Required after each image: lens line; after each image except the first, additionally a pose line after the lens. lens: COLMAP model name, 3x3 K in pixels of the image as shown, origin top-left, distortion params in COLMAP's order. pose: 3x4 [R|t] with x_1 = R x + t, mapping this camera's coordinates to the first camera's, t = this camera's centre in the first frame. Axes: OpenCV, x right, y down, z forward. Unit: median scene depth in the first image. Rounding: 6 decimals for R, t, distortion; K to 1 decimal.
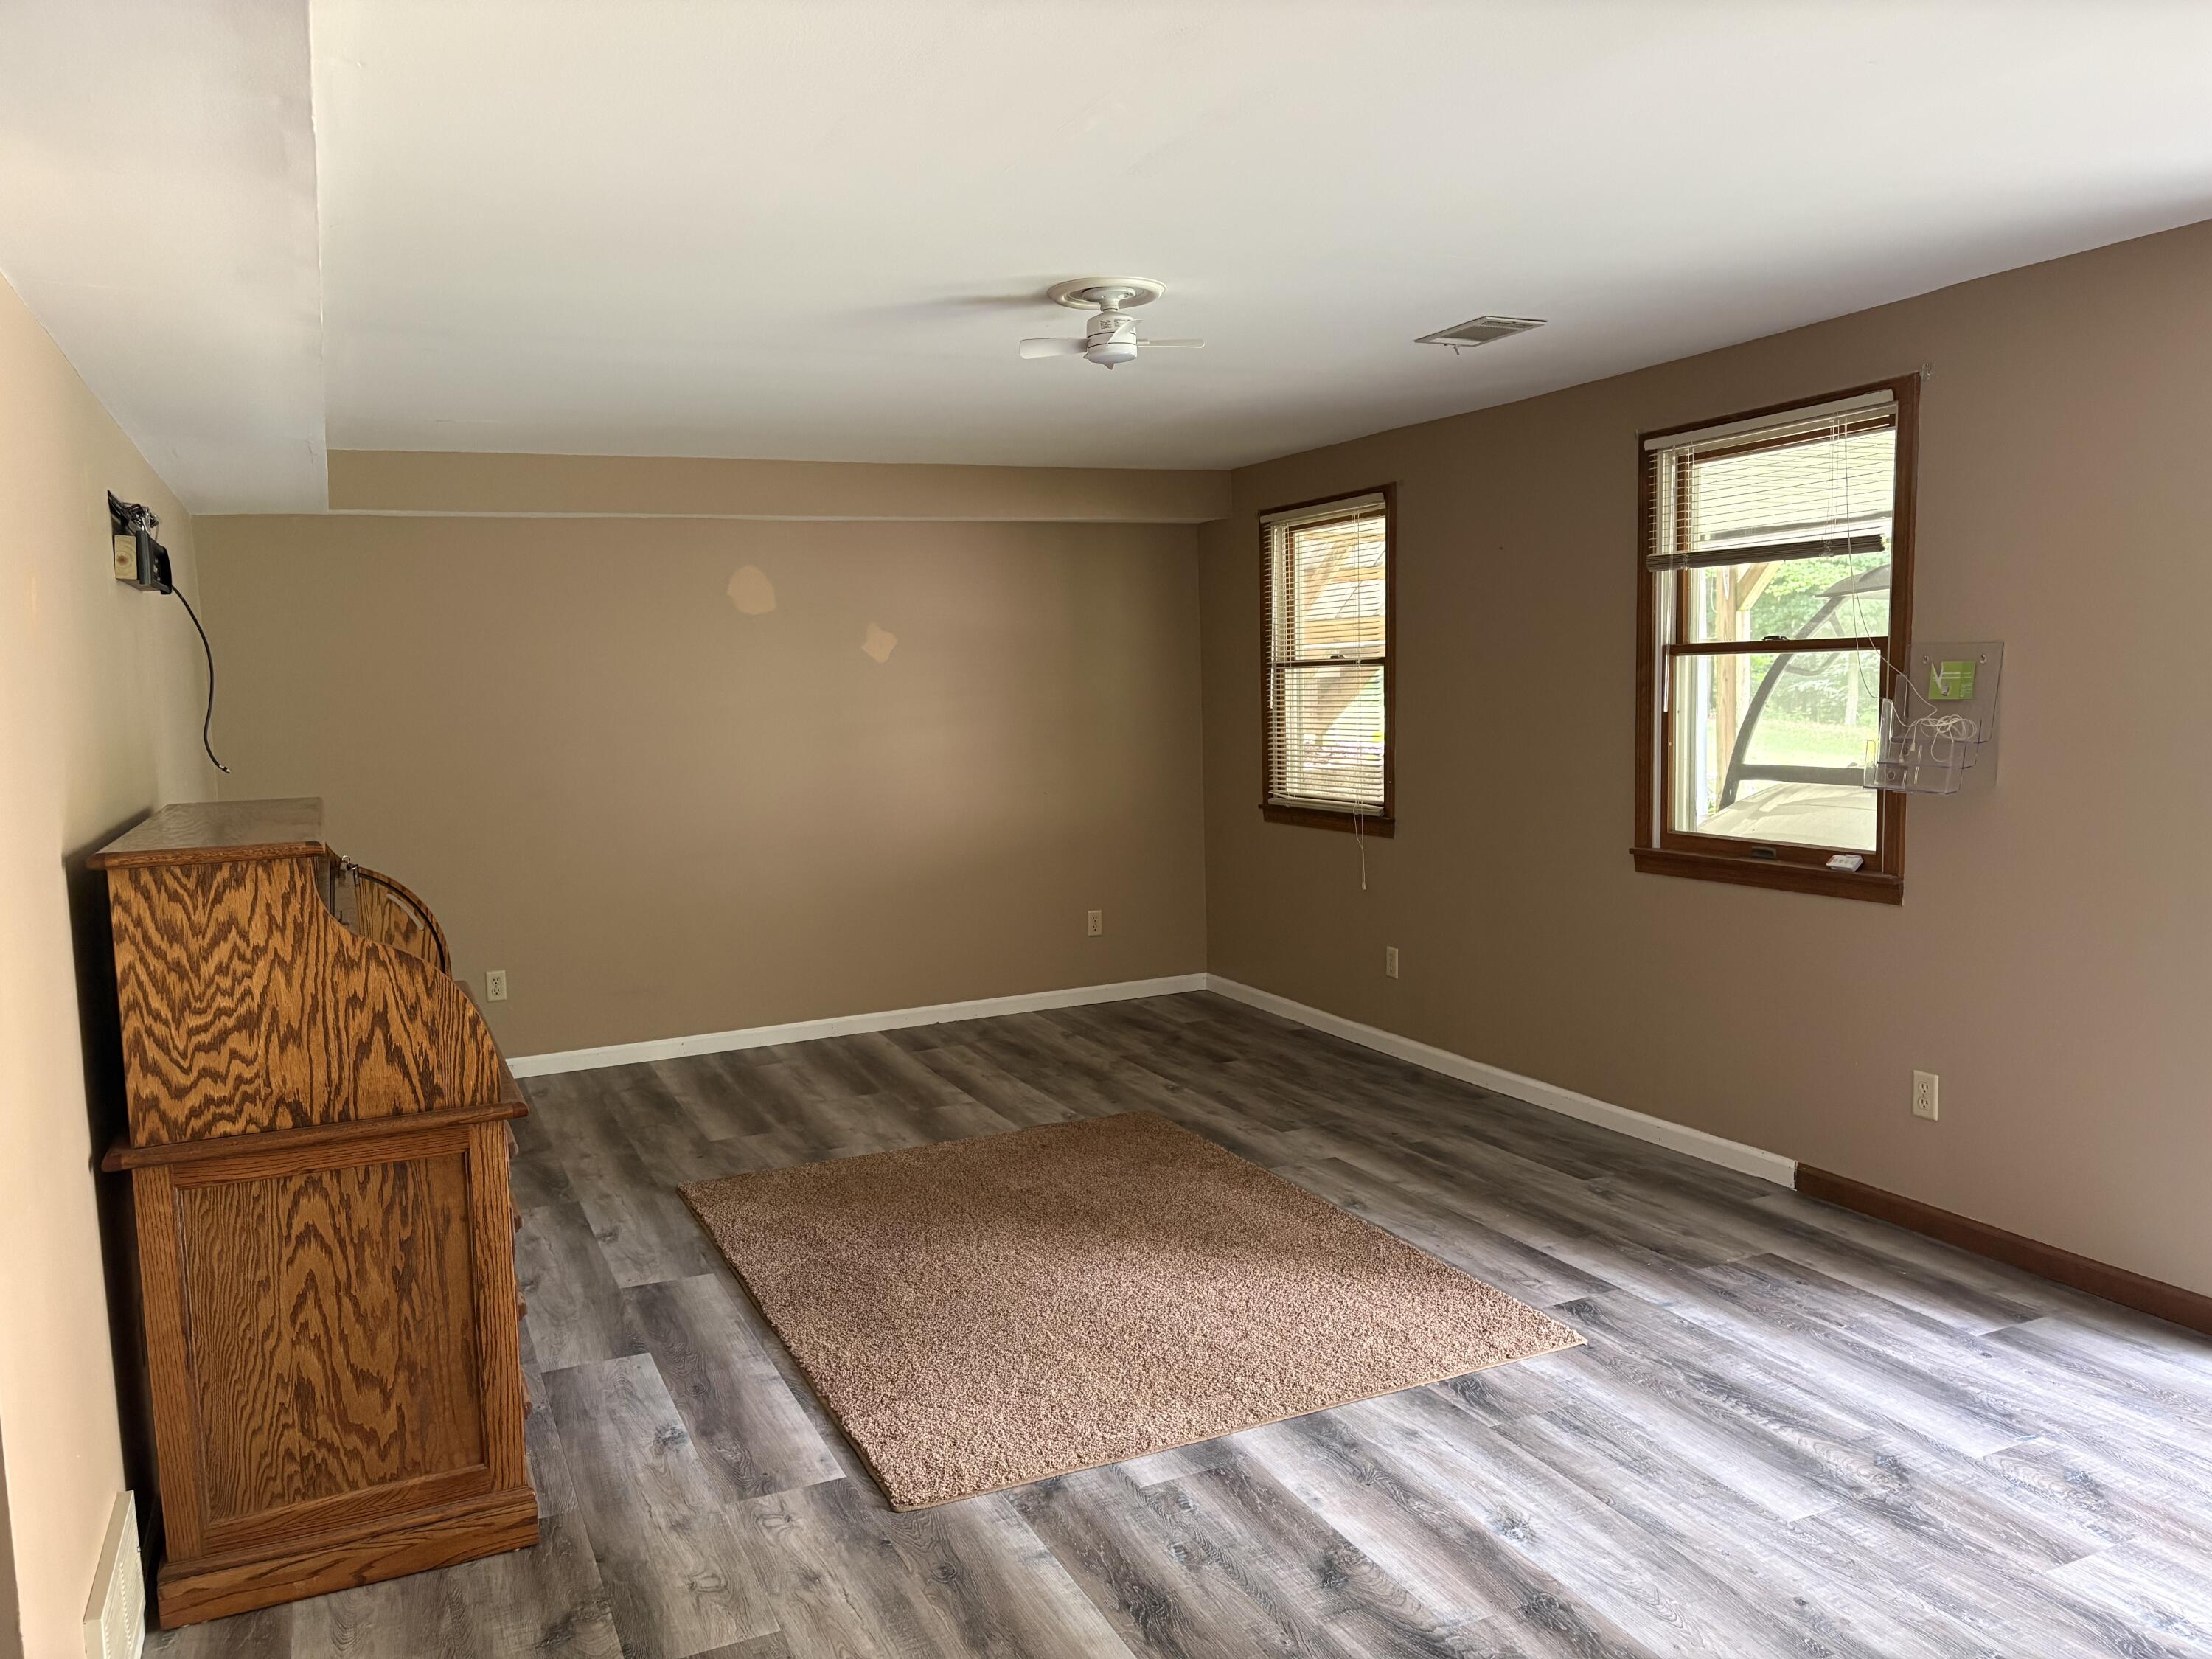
lens RADIAL K [[1667.1, 0, 1105.5], [0, 1667.1, 831.9], [0, 0, 1]] dist [0.018357, -0.008260]
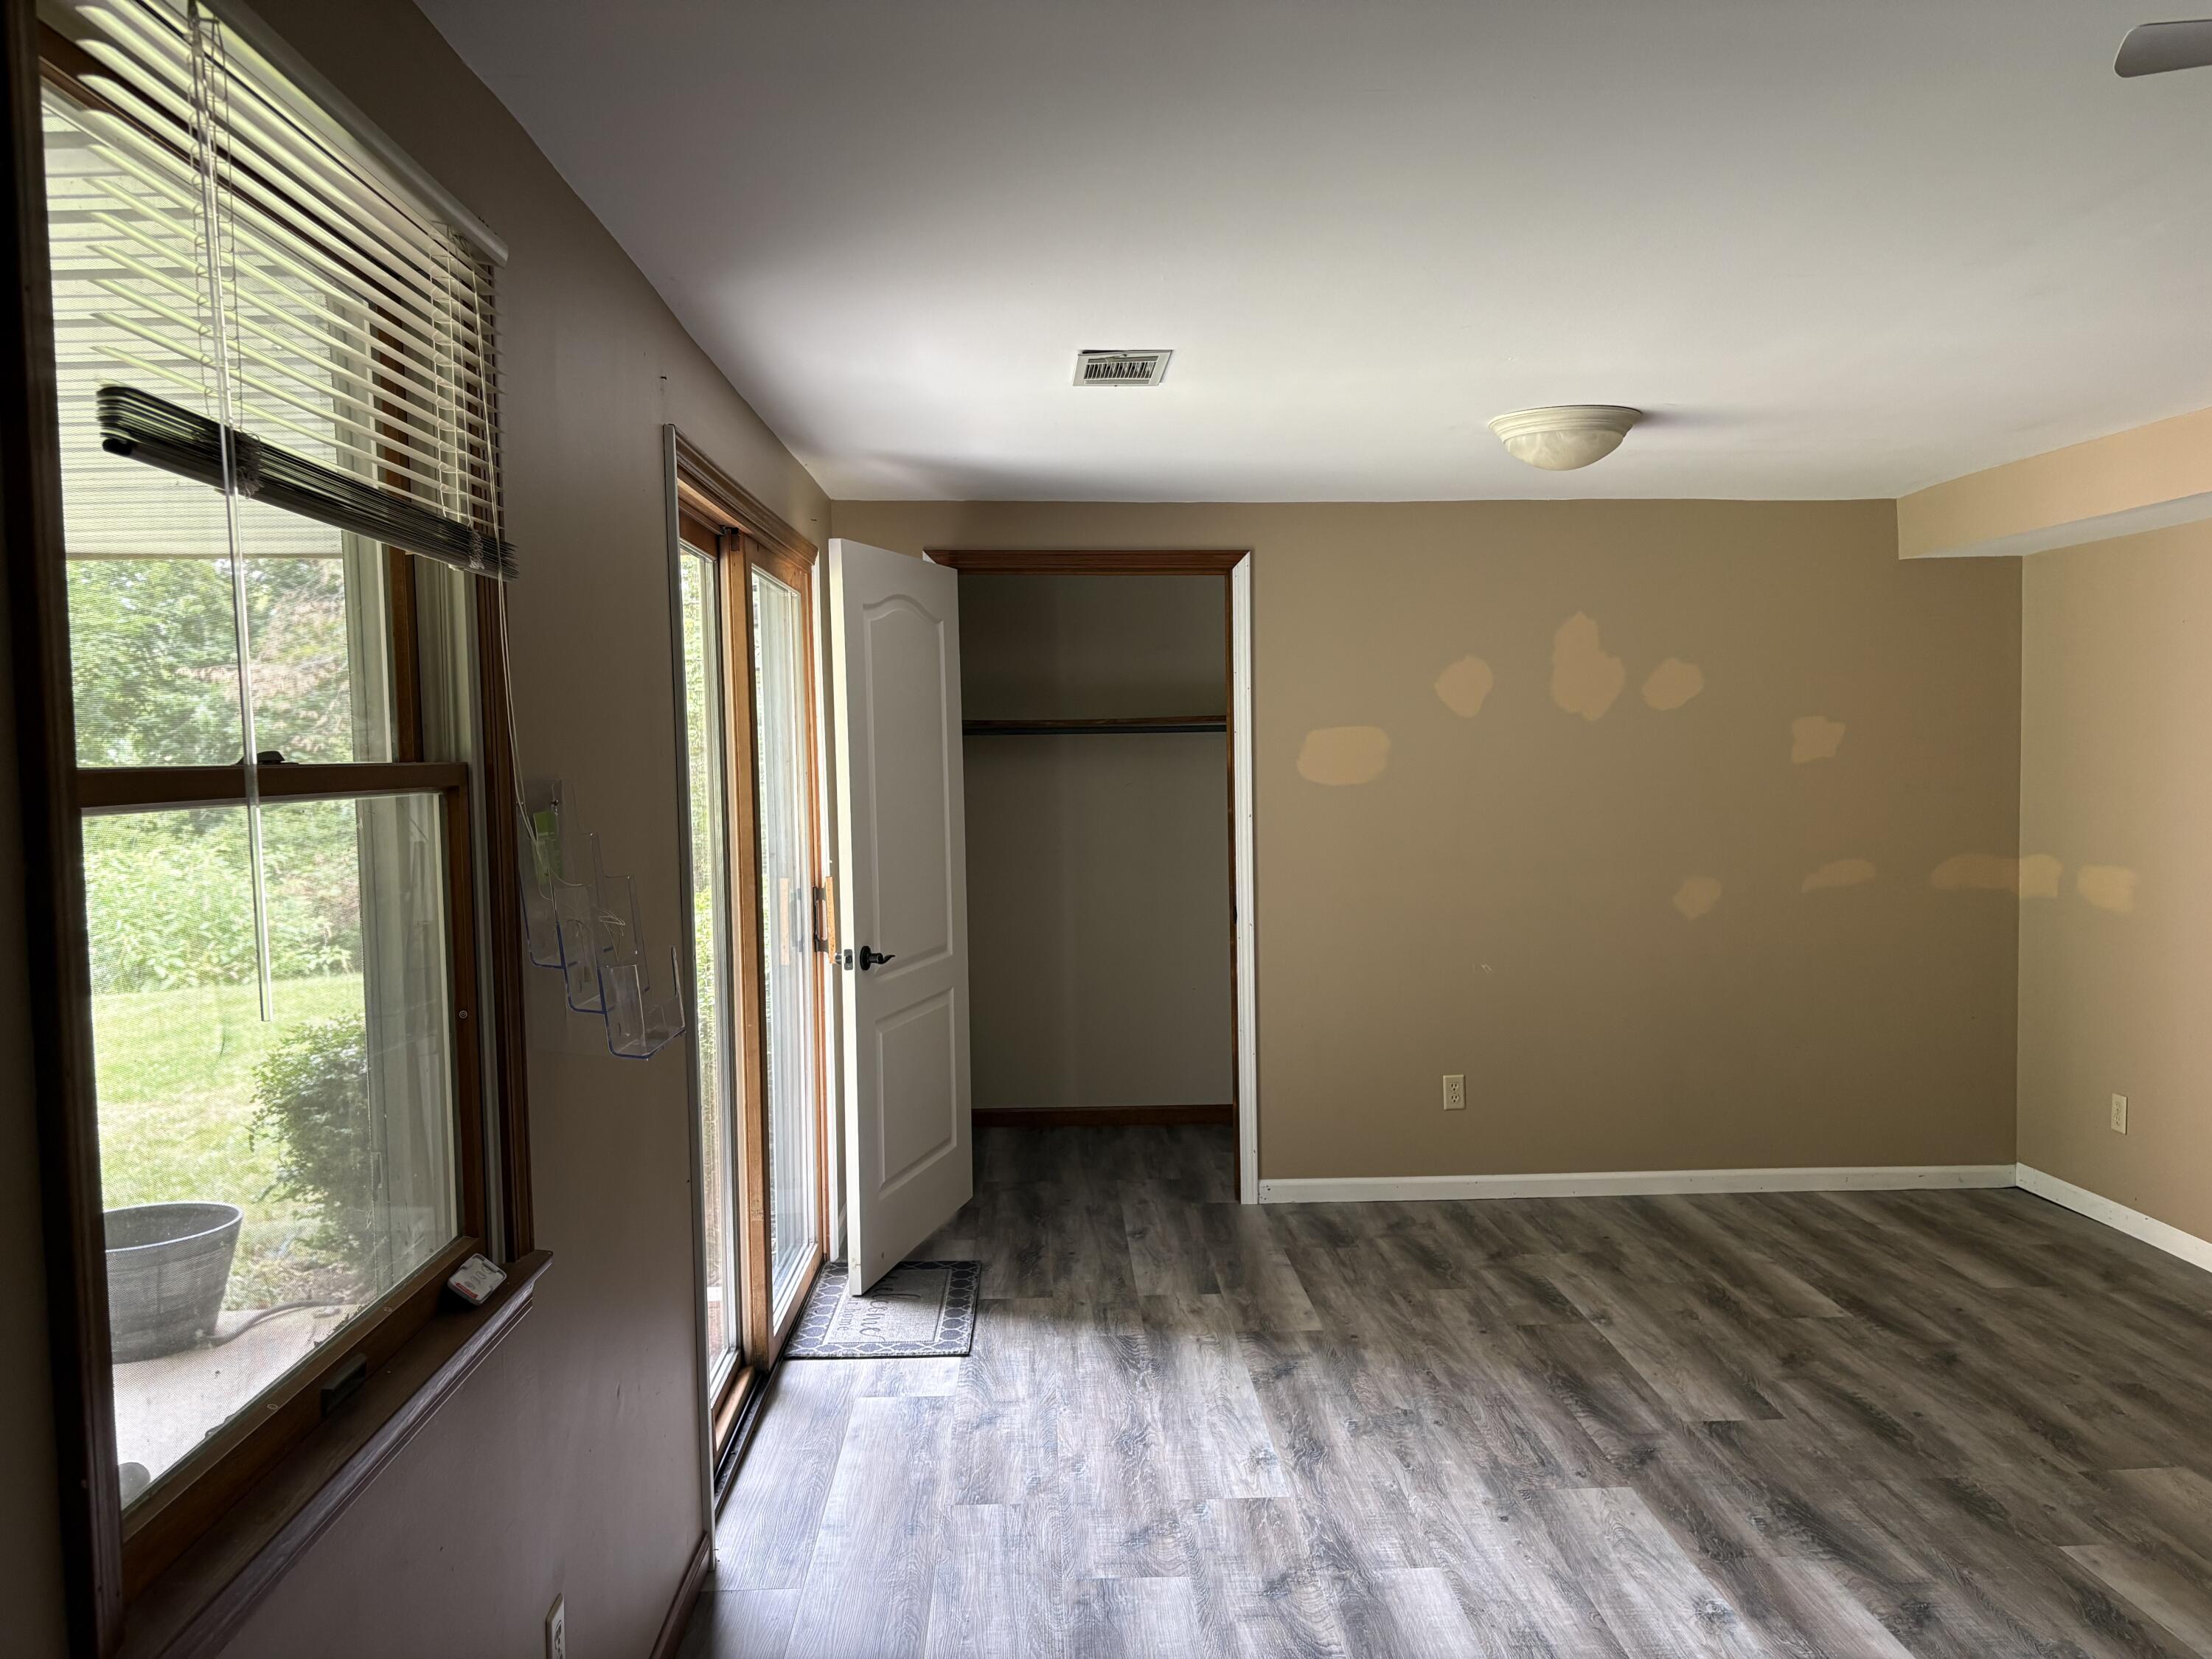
lens RADIAL K [[1667.1, 0, 1105.2], [0, 1667.1, 833.7], [0, 0, 1]] dist [0.018357, -0.008260]
pose [[-0.924079, 0.028109, 0.381166, 0.182572], [0.086081, 0.986975, 0.135907, -0.217724], [-0.372381, 0.158400, -0.914463, 1.977401]]
